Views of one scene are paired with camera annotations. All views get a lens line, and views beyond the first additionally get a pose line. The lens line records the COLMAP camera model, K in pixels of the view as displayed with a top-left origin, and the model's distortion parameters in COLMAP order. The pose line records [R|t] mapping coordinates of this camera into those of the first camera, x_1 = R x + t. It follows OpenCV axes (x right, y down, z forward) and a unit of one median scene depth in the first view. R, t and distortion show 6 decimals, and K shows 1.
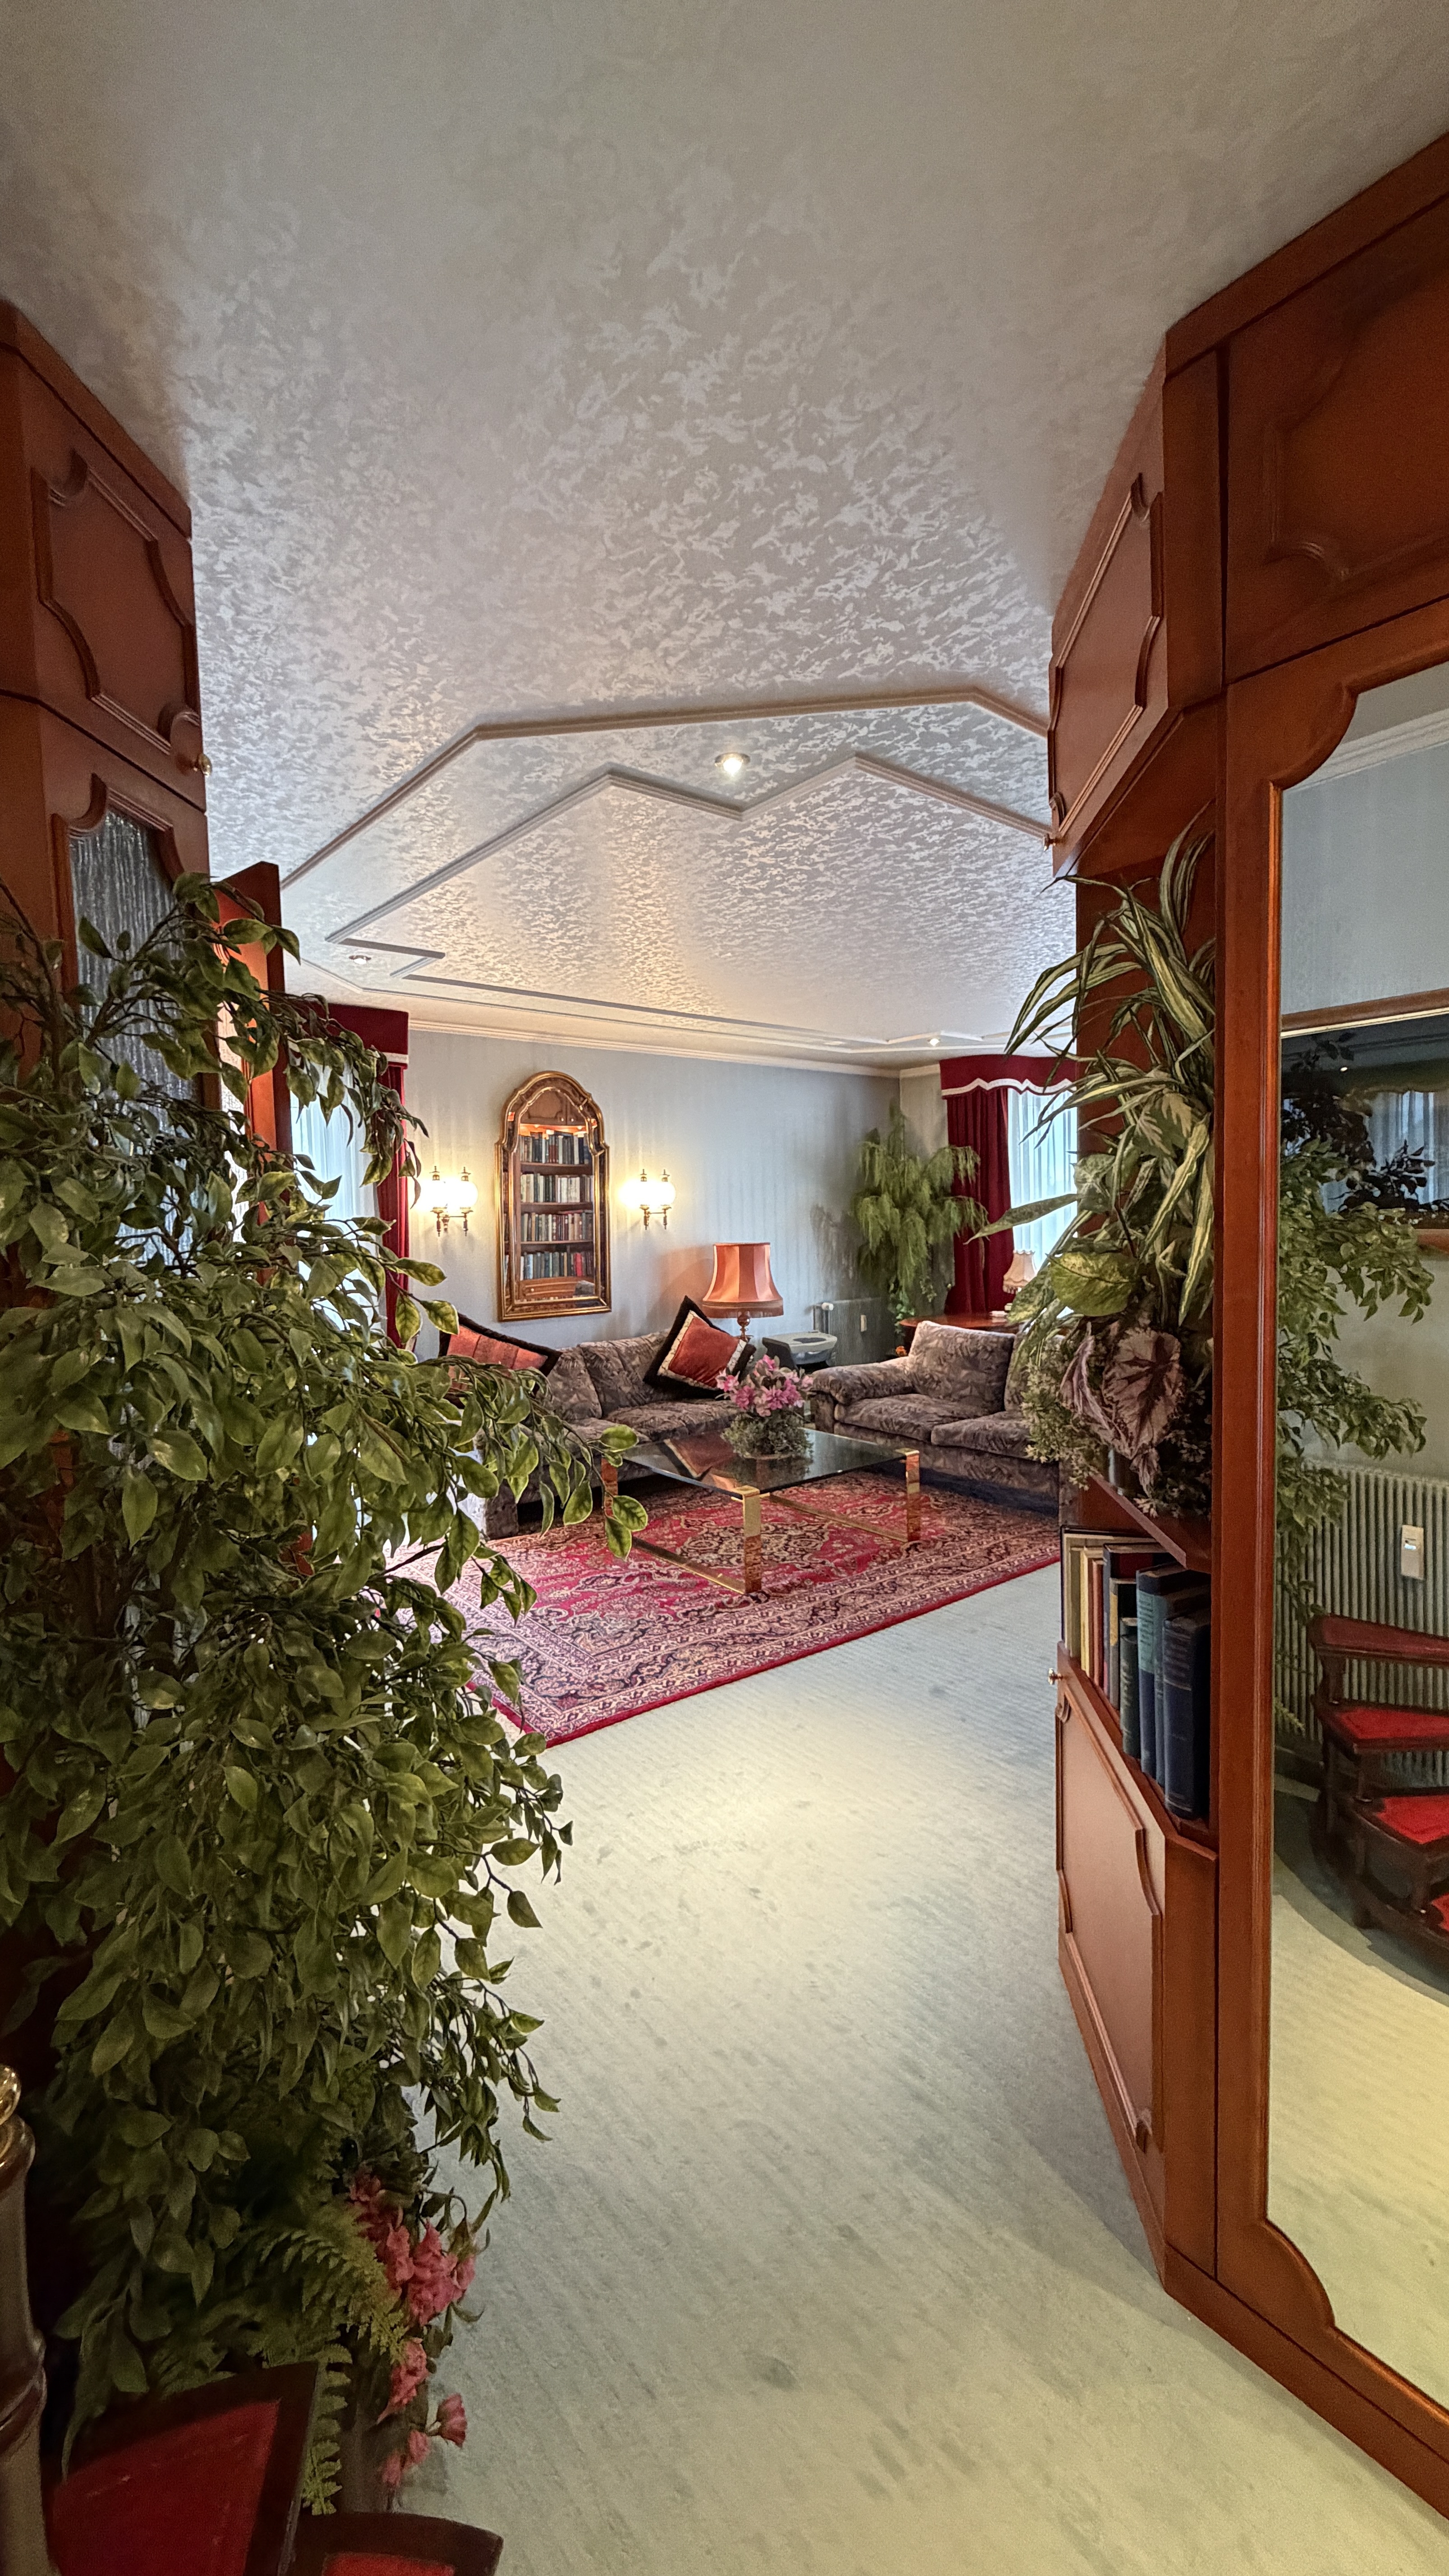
lens RADIAL K [[1027.2, 0, 734.6], [0, 1027.2, 1284.5], [0, 0, 1]] dist [0.002318, 0.000290]
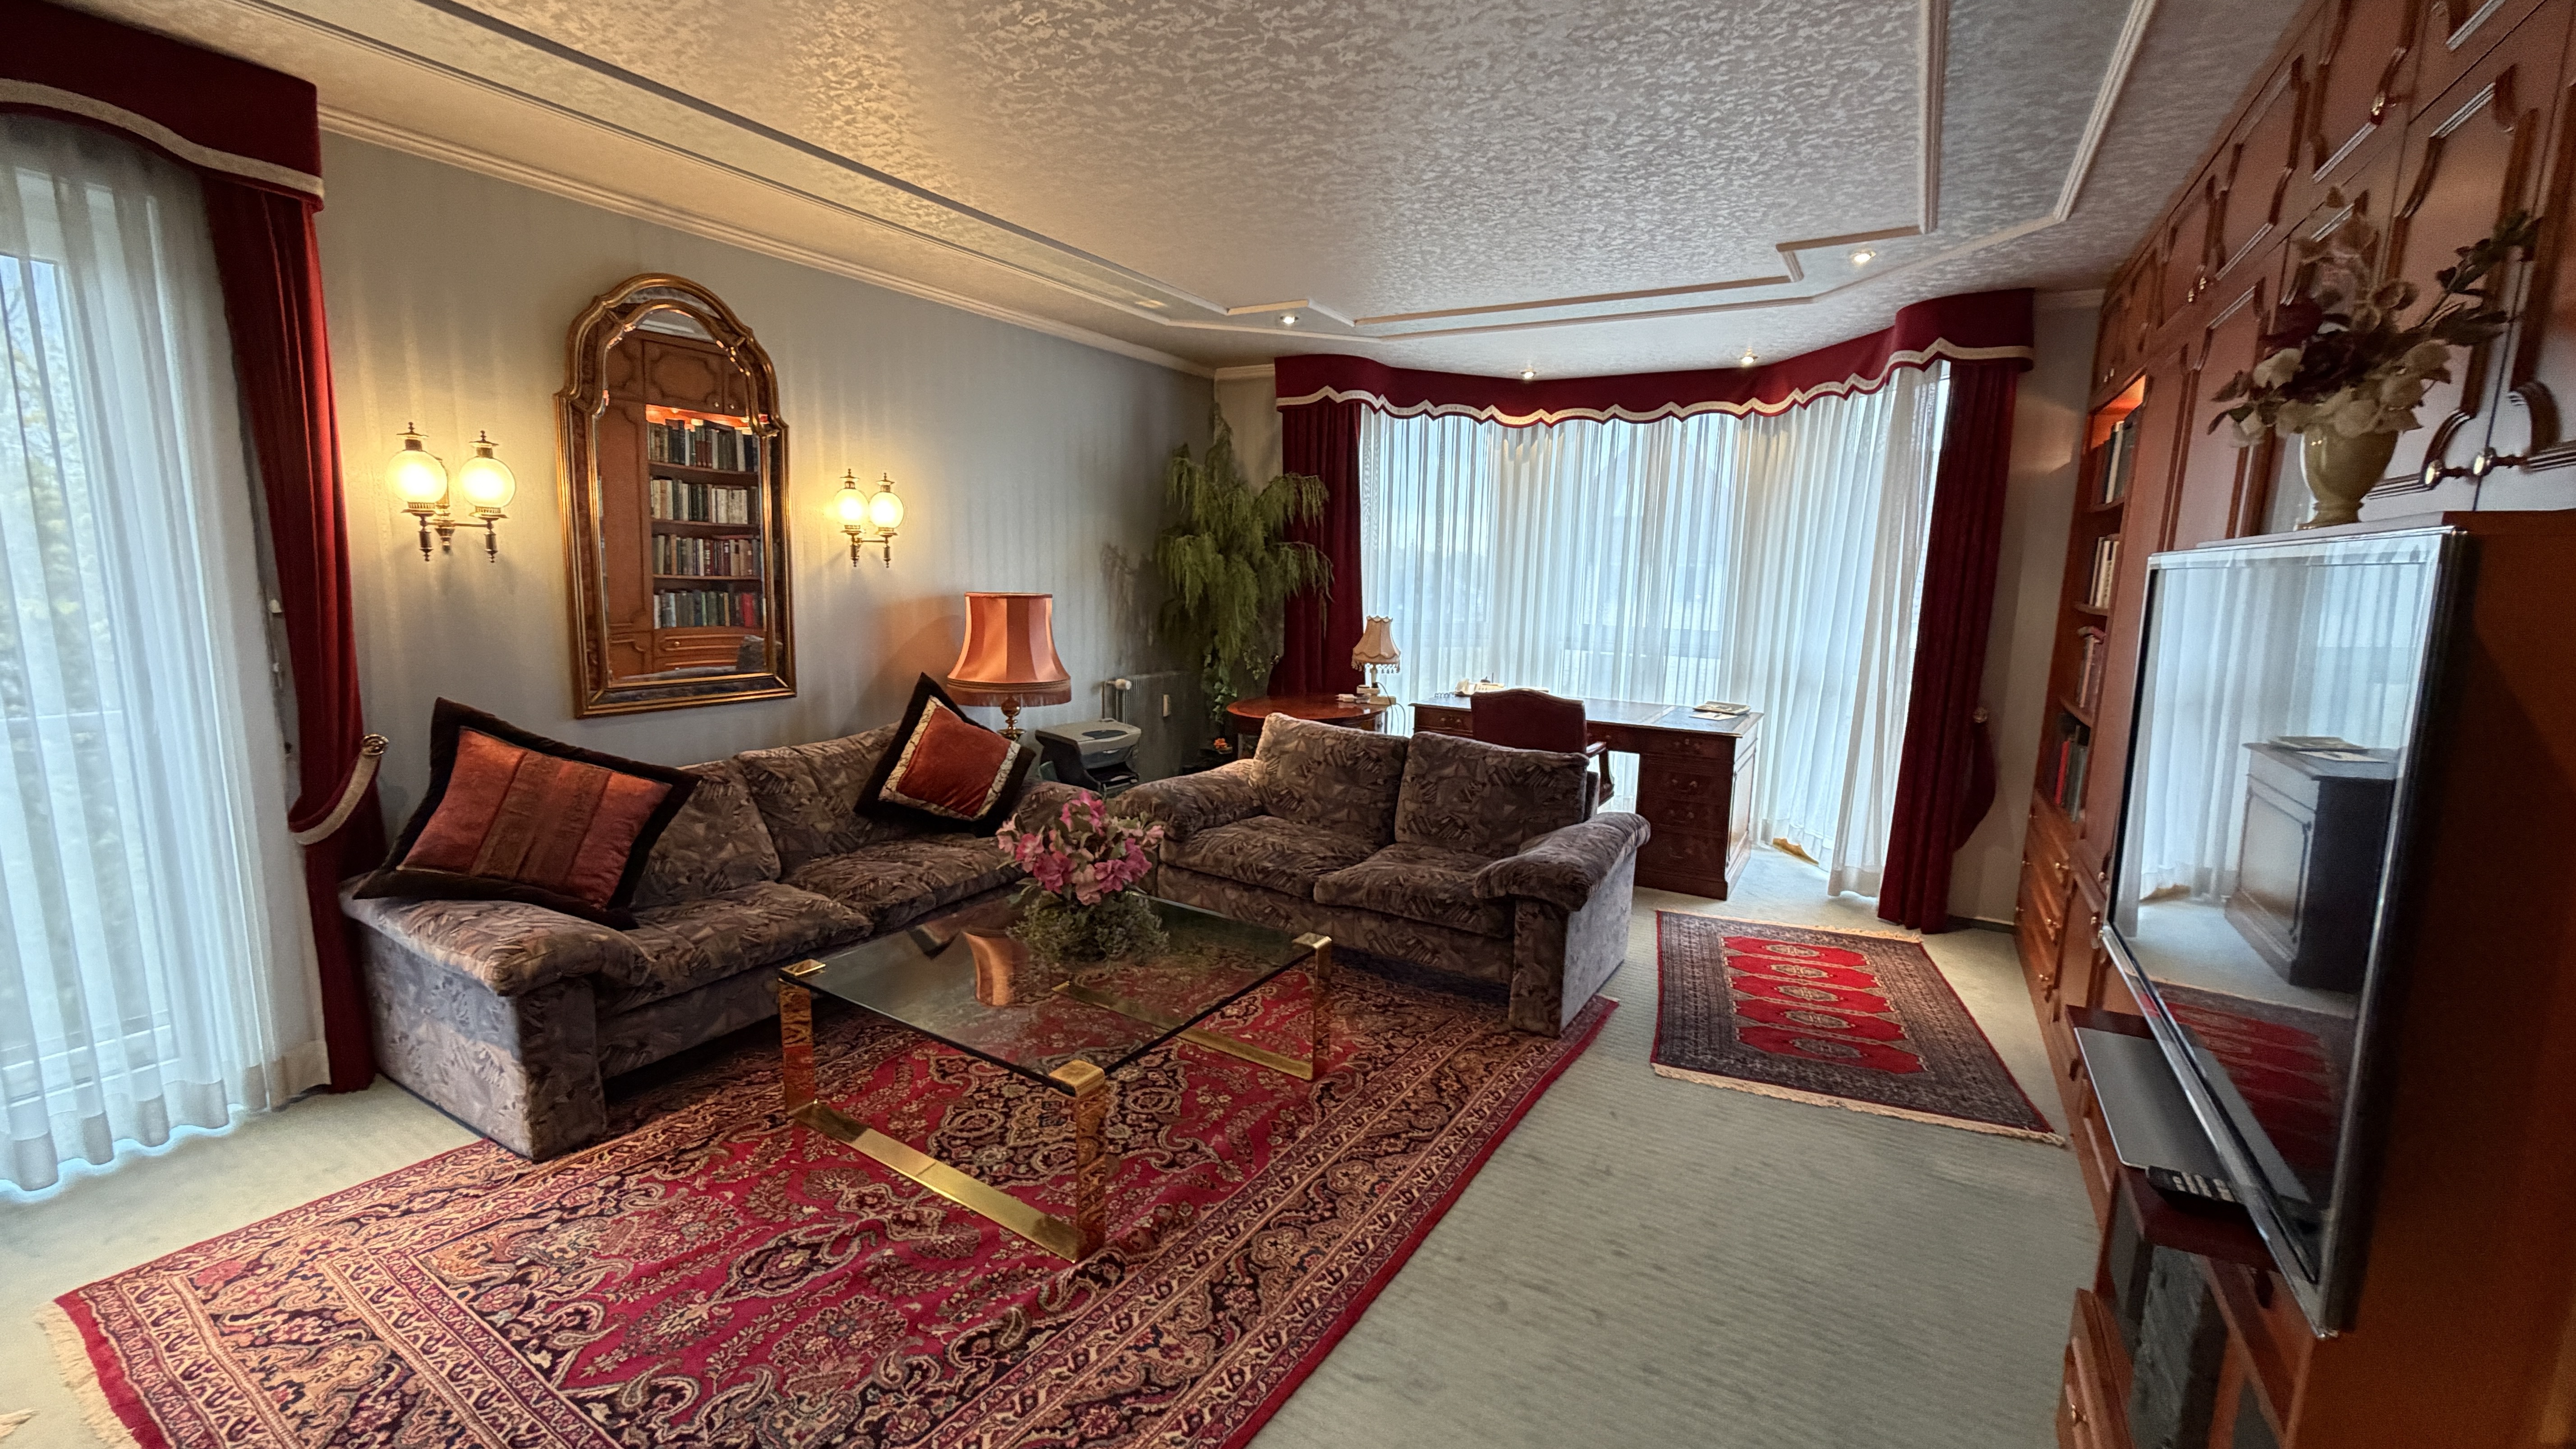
lens RADIAL K [[1027.2, 0, 1297.5], [0, 1027.2, 718.5], [0, 0, 1]] dist [0.002318, 0.000290]
pose [[0.944994, -0.002496, 0.327079, -0.035534], [-0.024751, 0.996558, 0.079114, -0.016925], [-0.326150, -0.082858, 0.941680, 0.306395]]
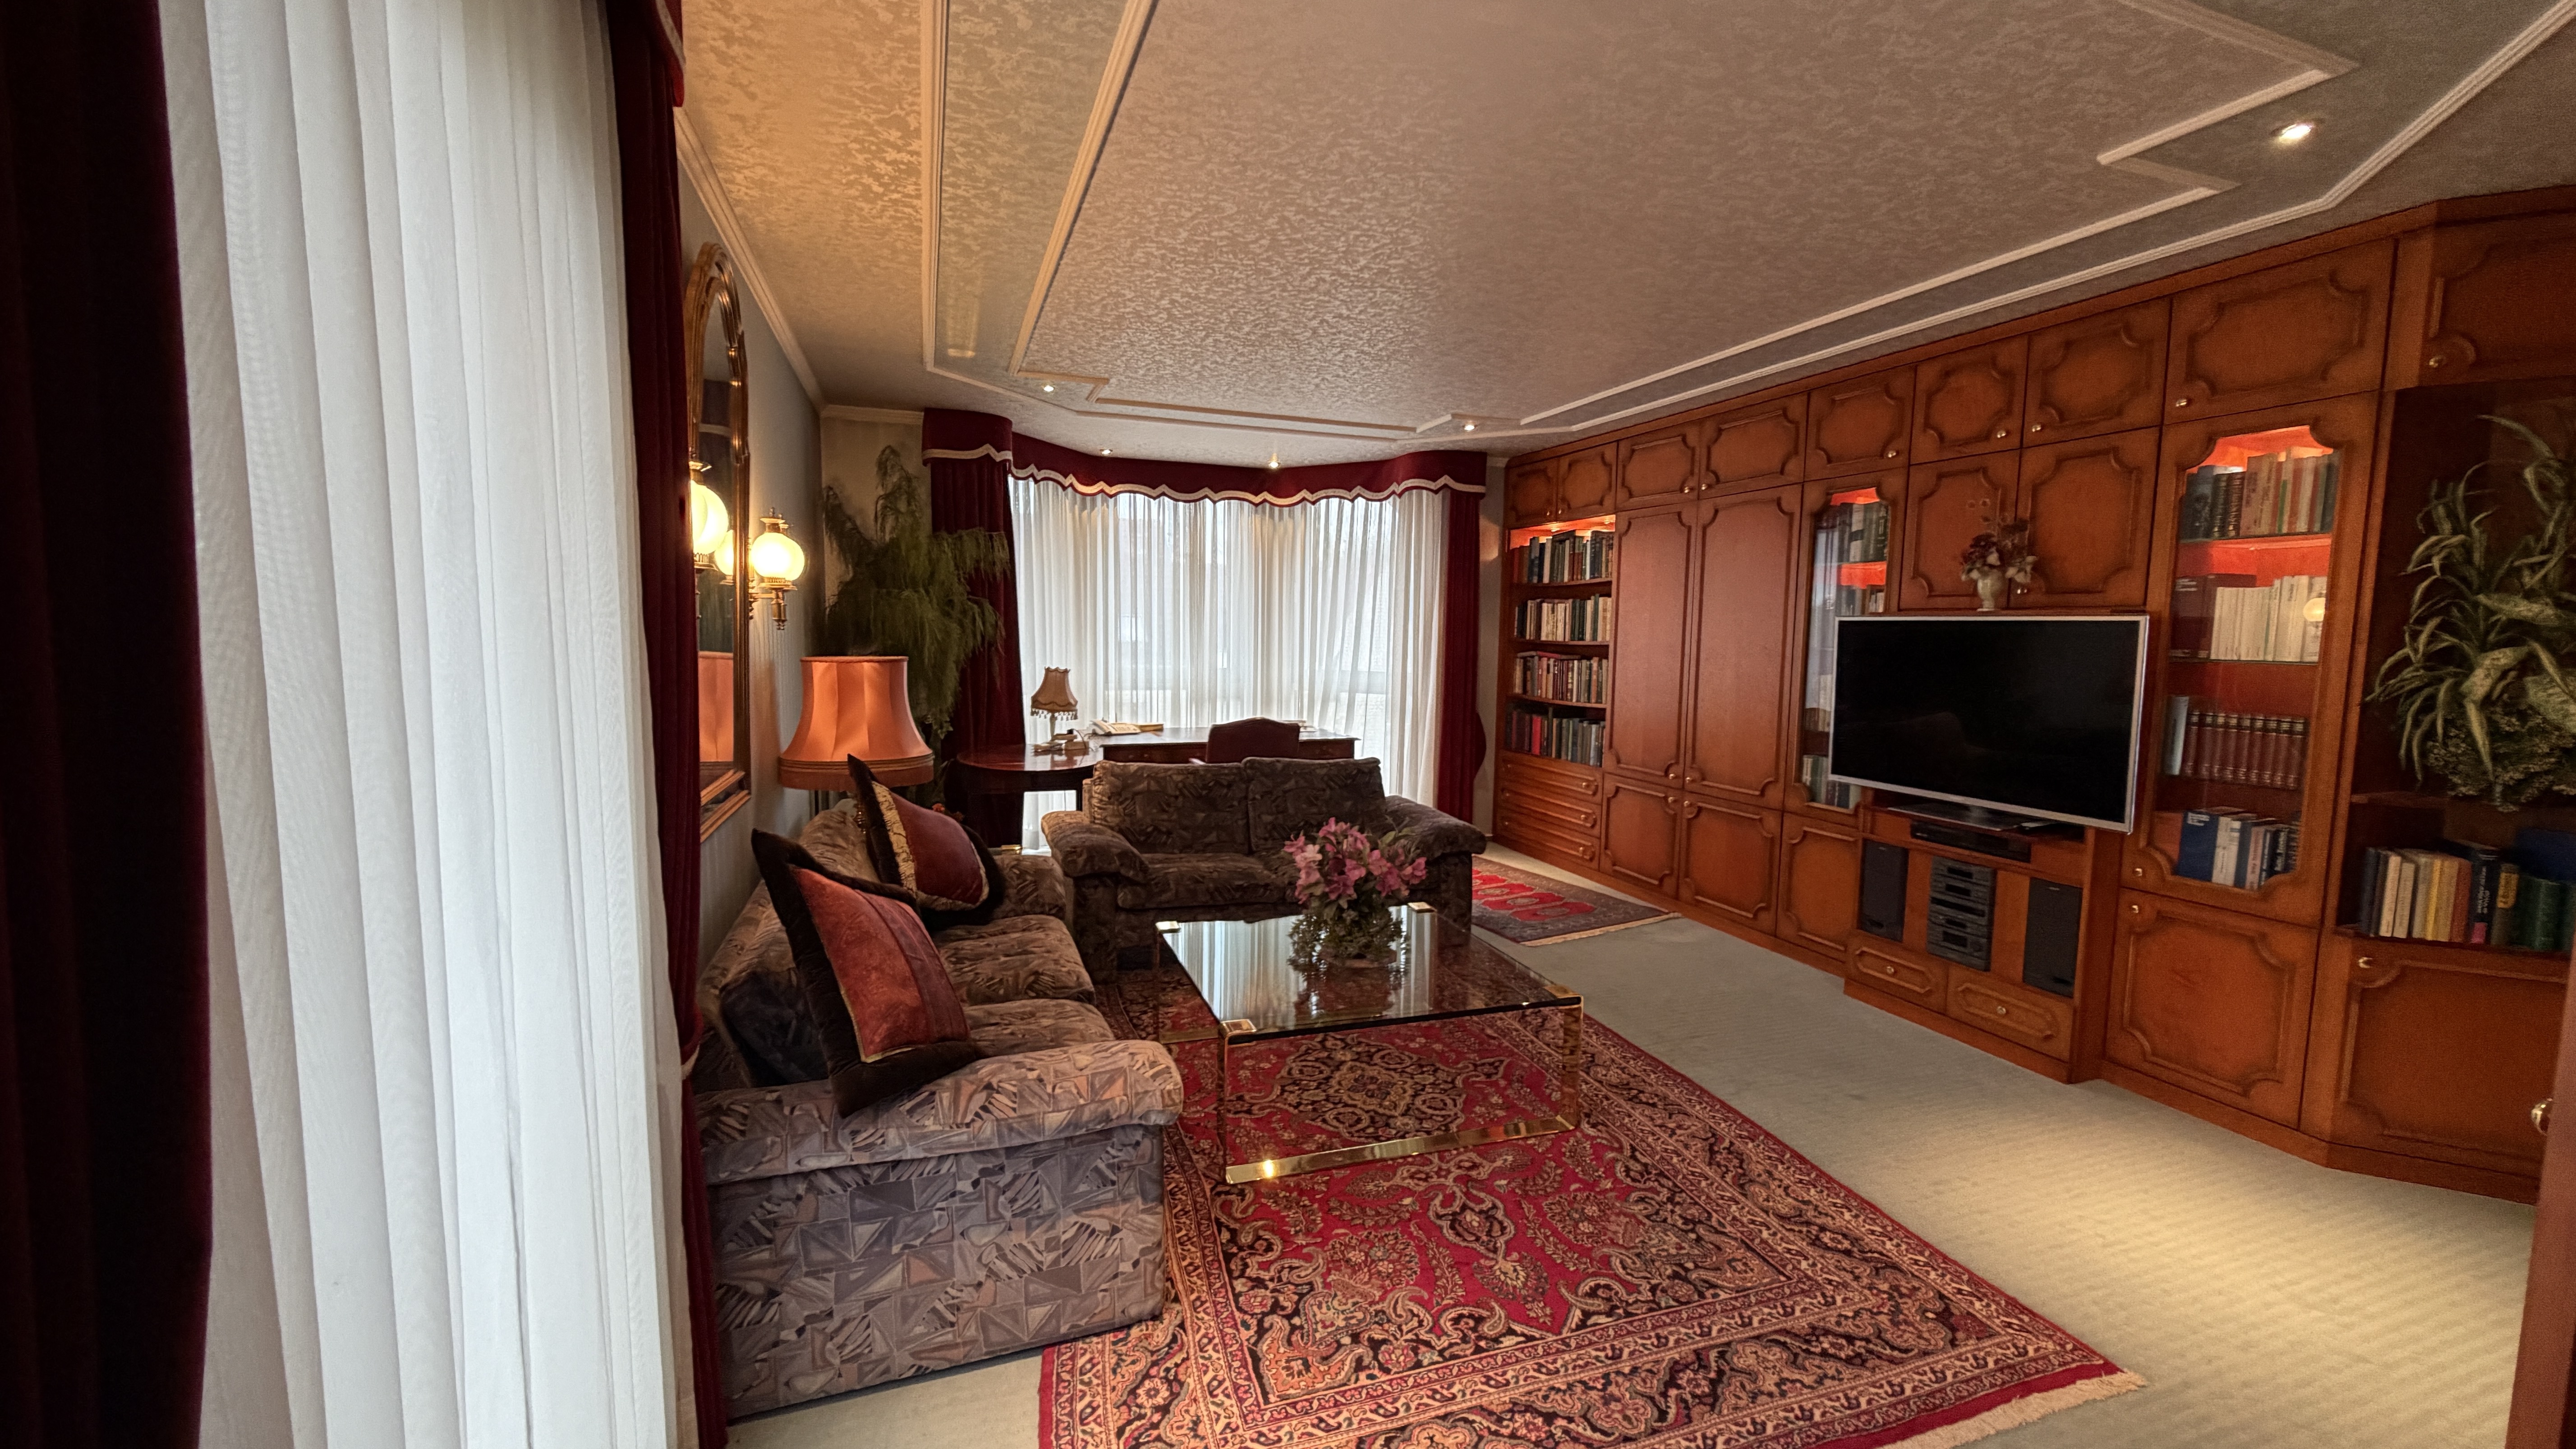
lens RADIAL K [[1027.2, 0, 1289.5], [0, 1027.2, 725.4], [0, 0, 1]] dist [0.002318, 0.000290]
pose [[0.352949, -0.060408, 0.933691, -0.469734], [0.041843, 0.997934, 0.048747, -0.020715], [-0.934707, 0.021863, 0.354747, 0.588408]]
